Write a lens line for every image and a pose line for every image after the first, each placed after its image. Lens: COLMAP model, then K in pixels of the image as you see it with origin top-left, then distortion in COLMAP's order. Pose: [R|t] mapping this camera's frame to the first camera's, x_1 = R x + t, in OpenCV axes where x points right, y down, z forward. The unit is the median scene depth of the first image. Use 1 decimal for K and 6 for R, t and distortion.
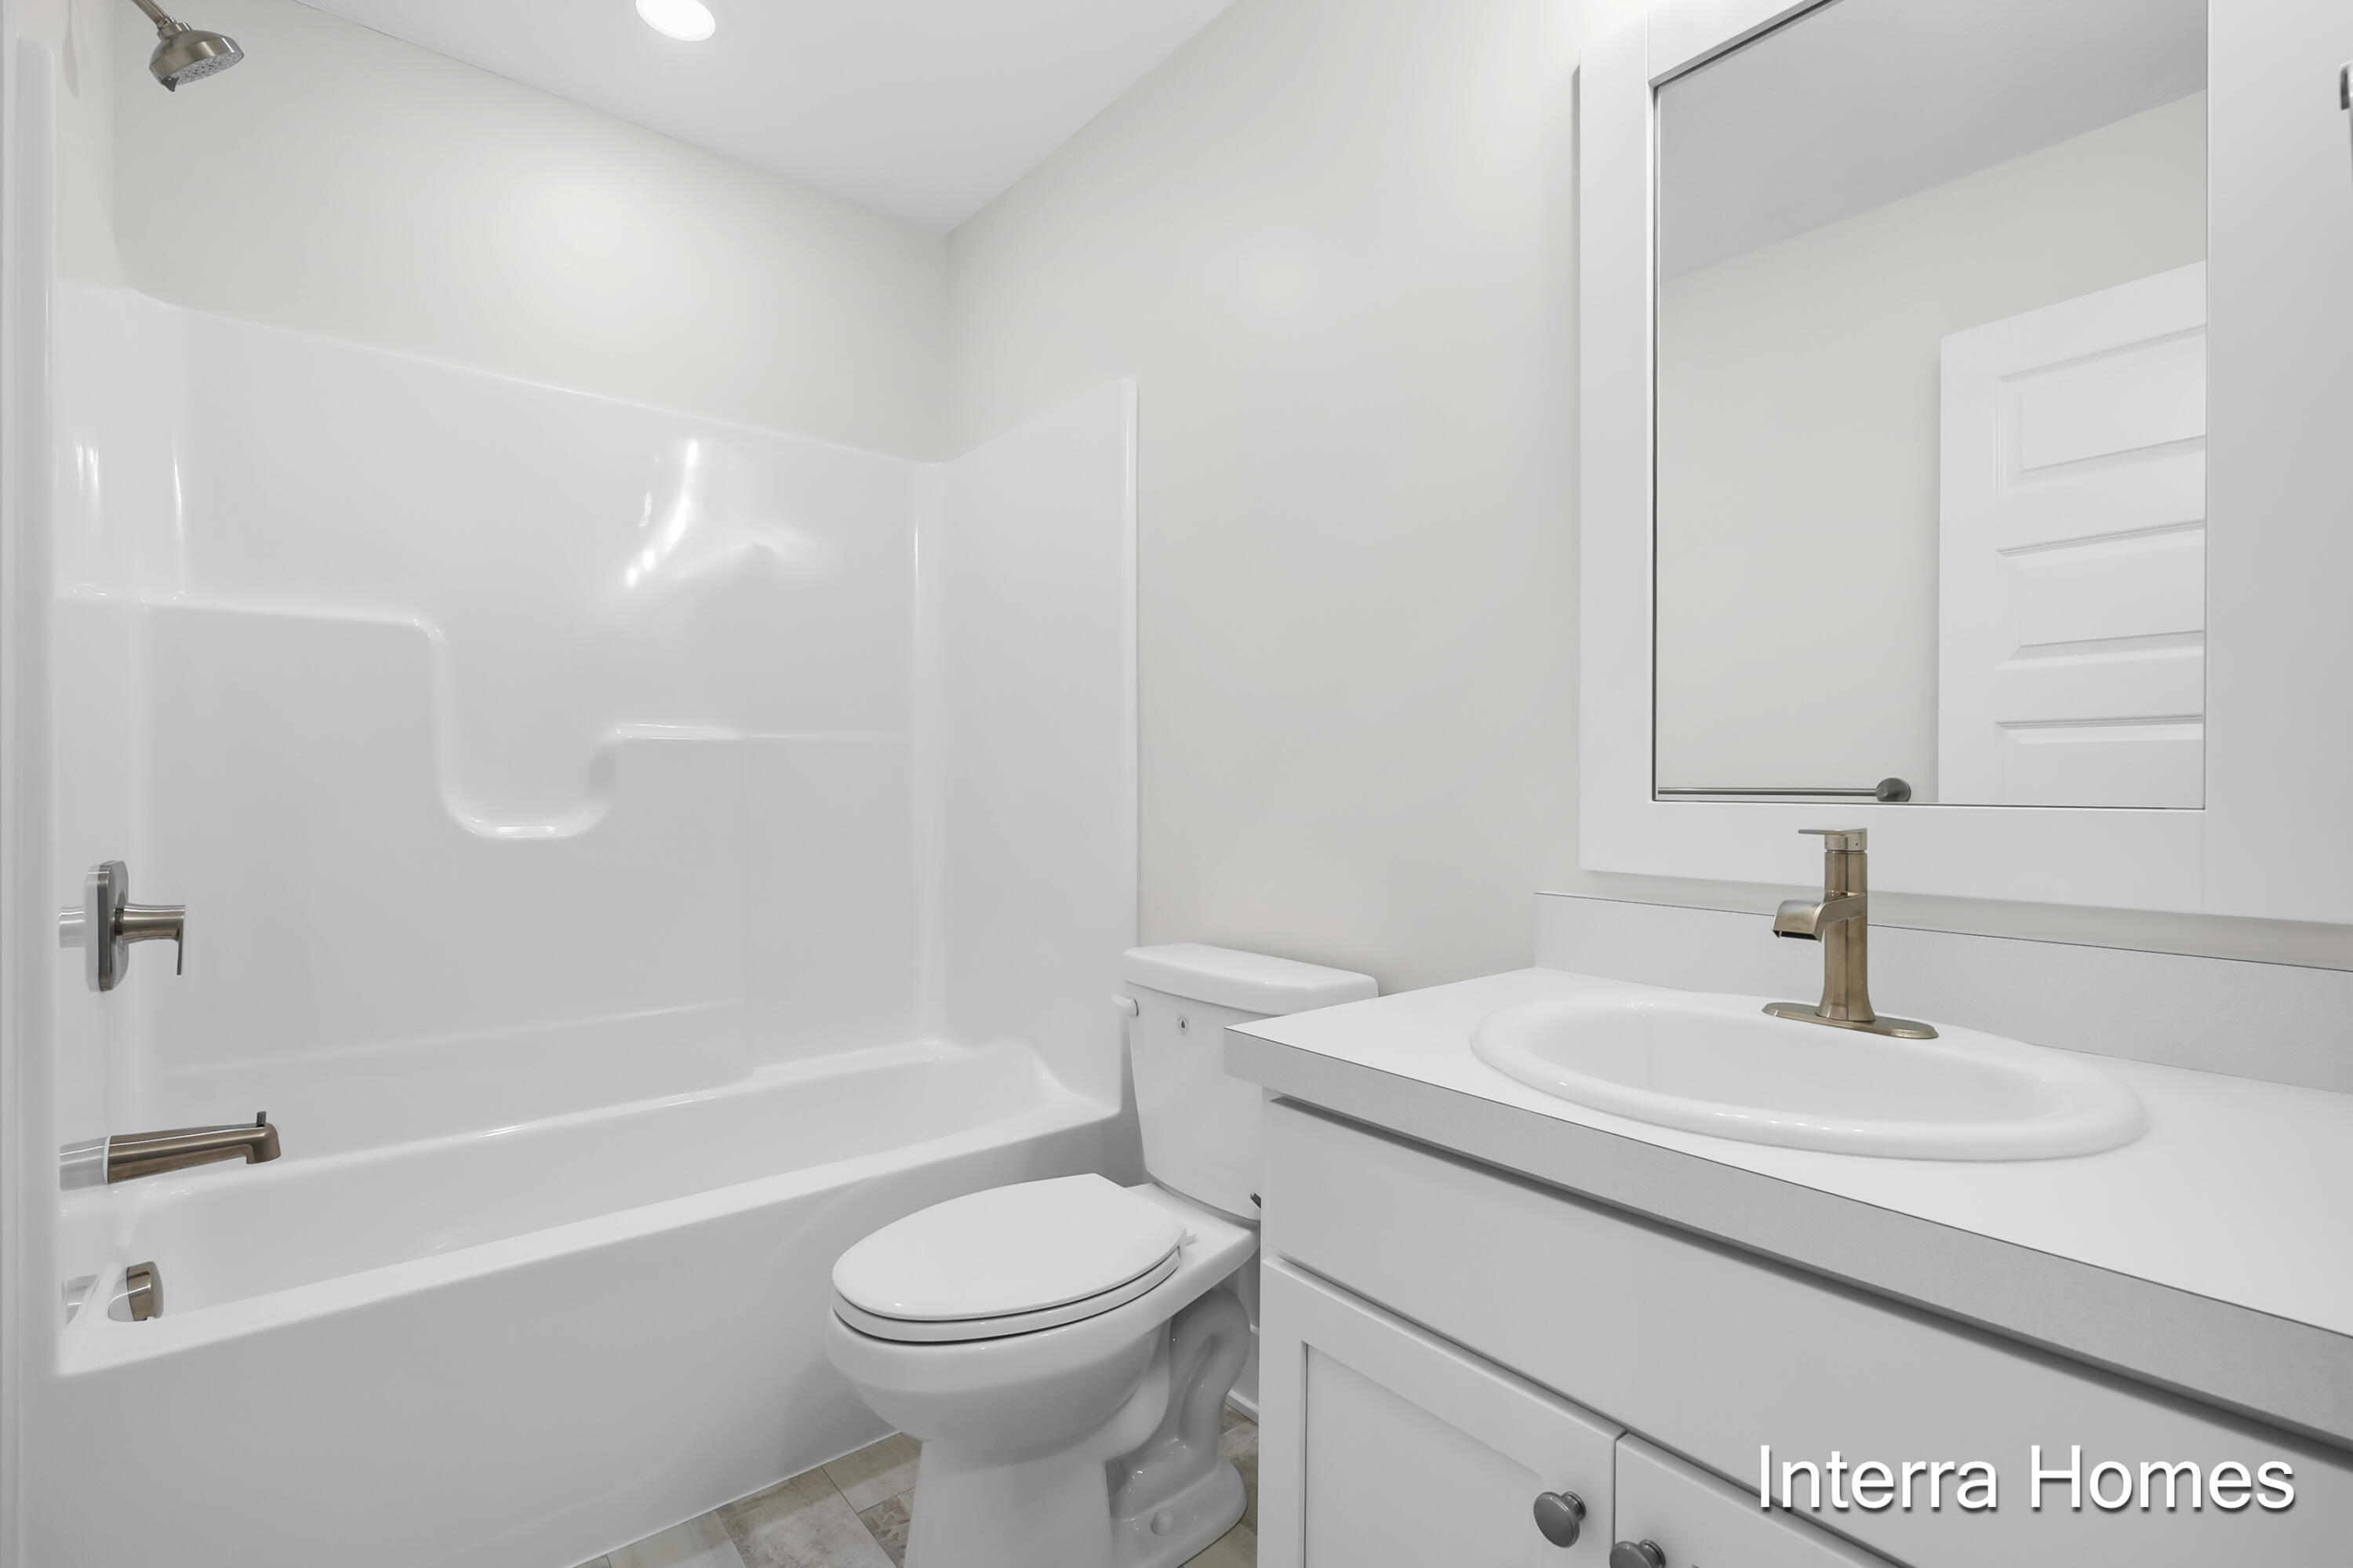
lens RADIAL K [[1053.4, 0, 1181.4], [0, 1053.4, 781.5], [0, 0, 1]] dist [-0.002872, -0.000024]
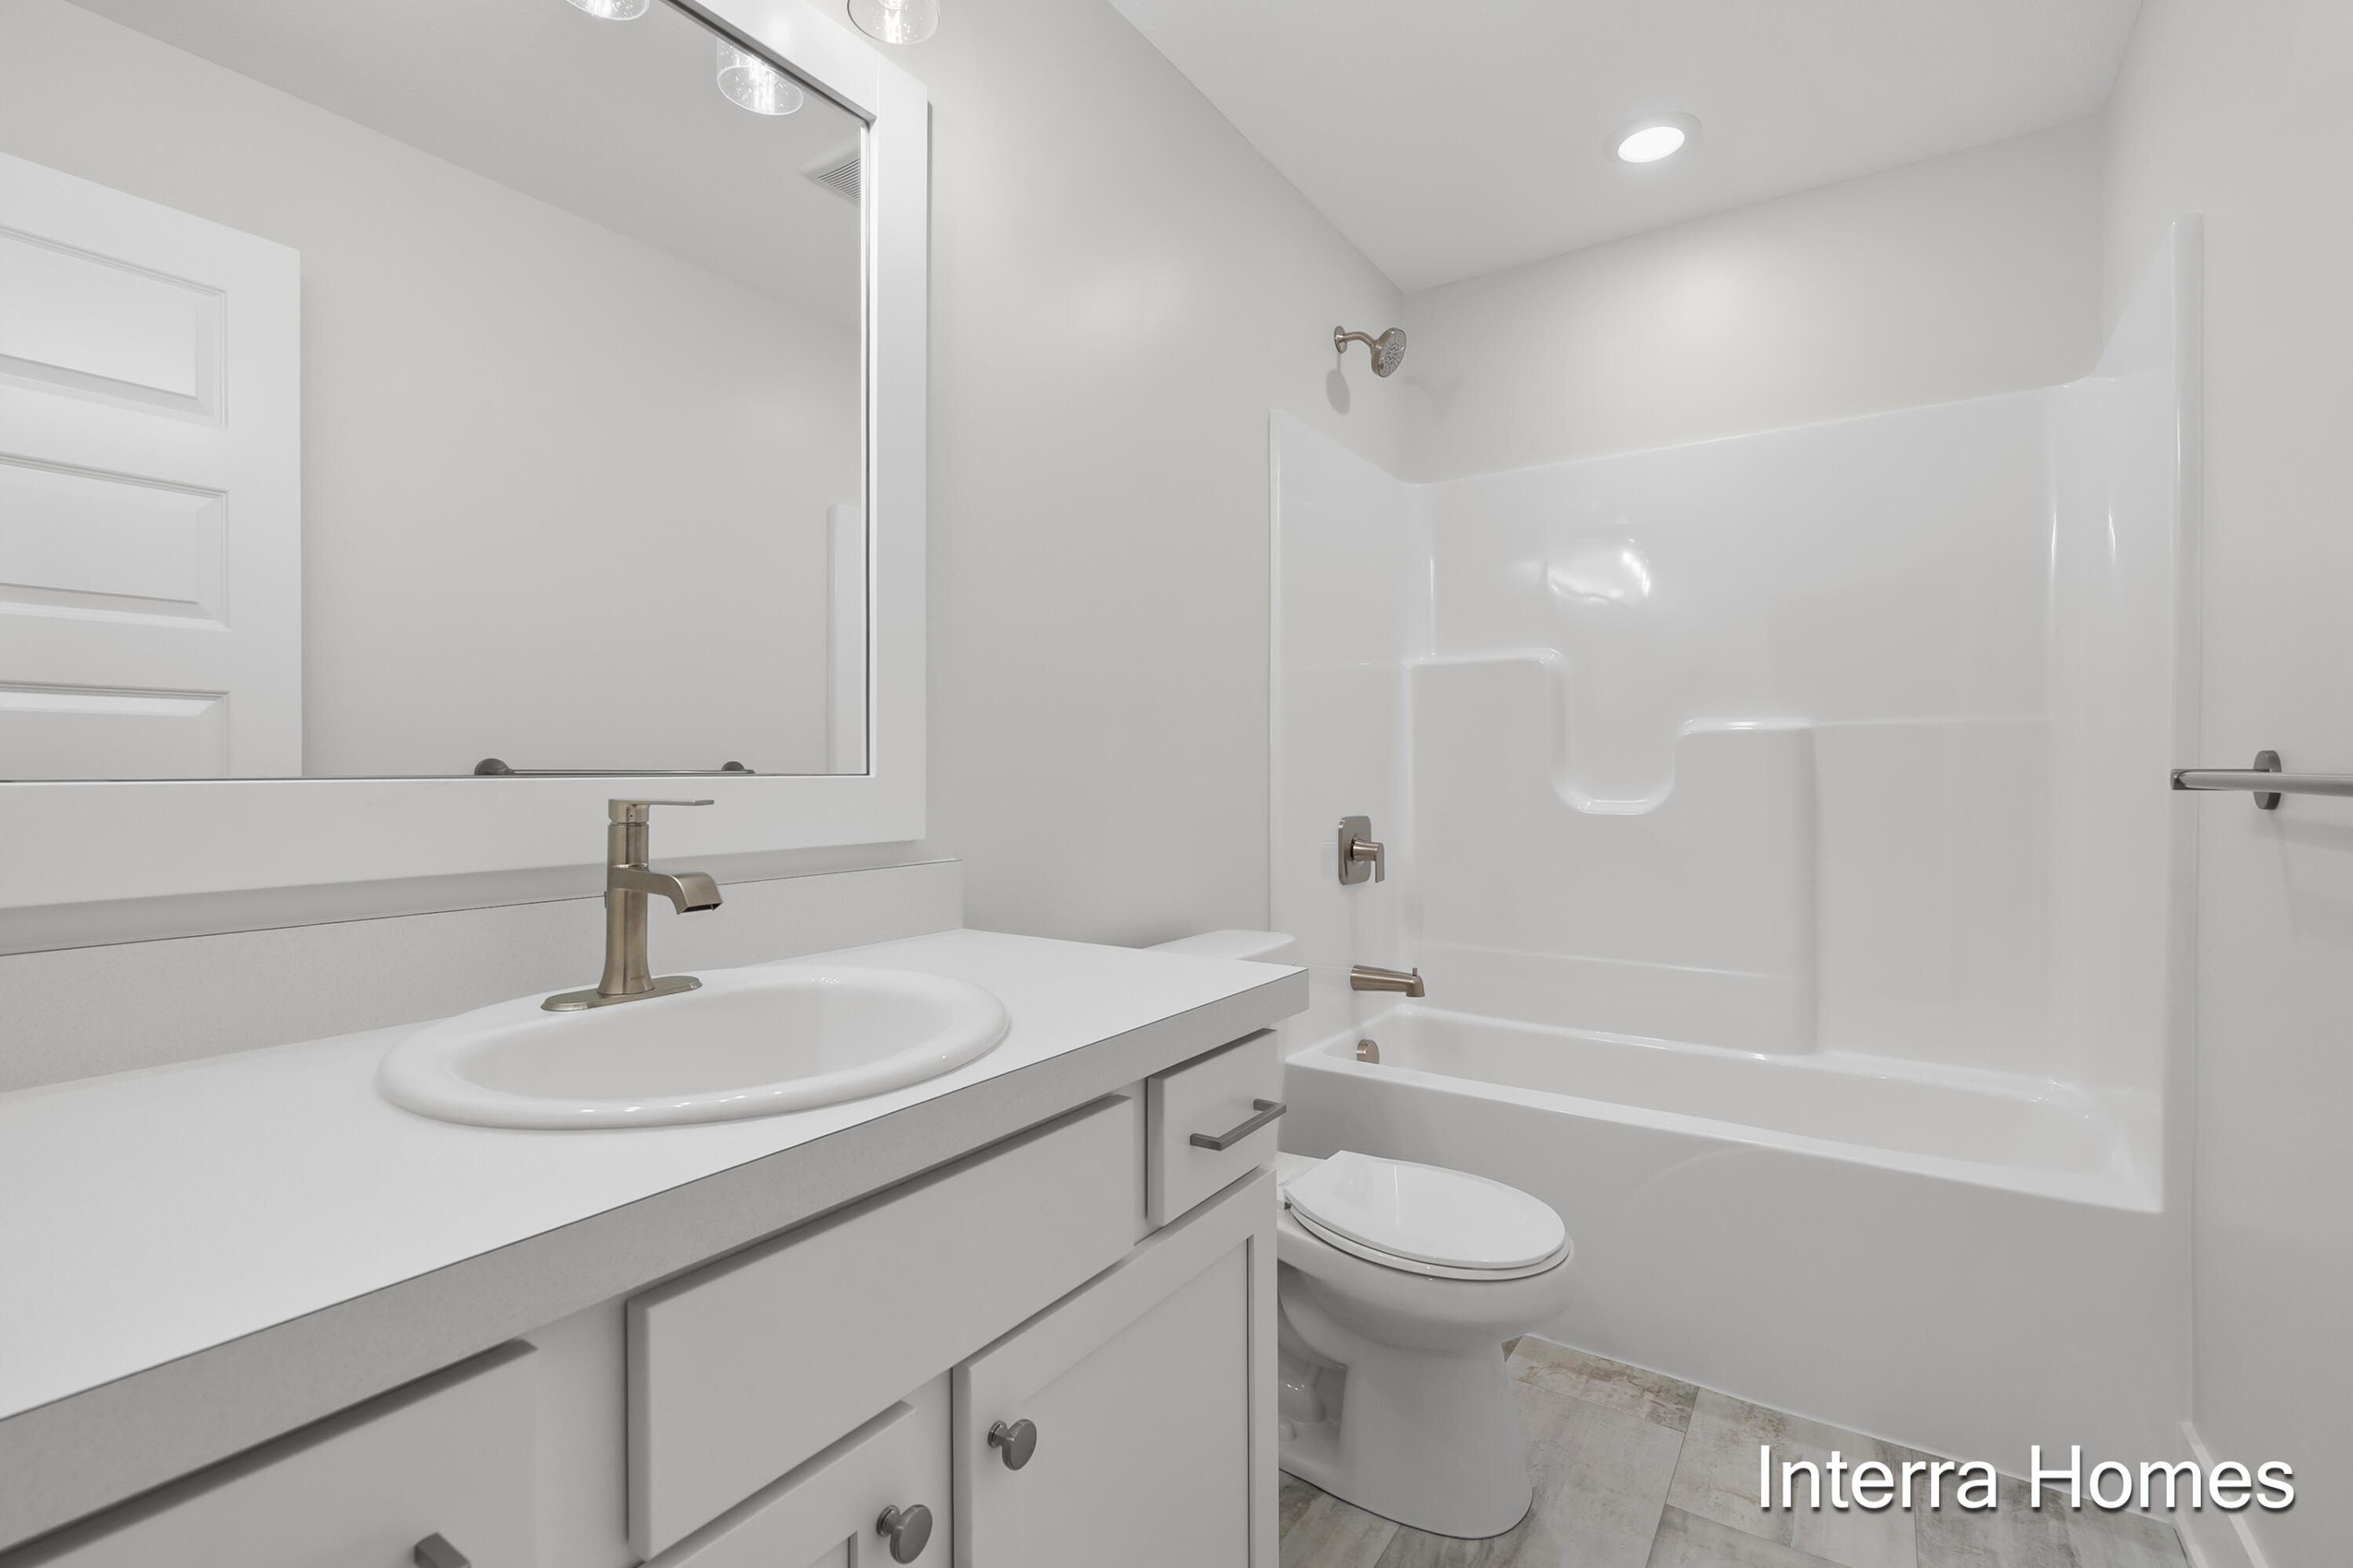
lens RADIAL K [[1053.4, 0, 1181.4], [0, 1053.4, 781.5], [0, 0, 1]] dist [-0.002872, -0.000024]
pose [[0.277342, 0.008218, -0.960736, 0.492455], [-0.002854, 0.999966, 0.007730, 0.006922], [0.960767, 0.000598, 0.277356, 0.147236]]
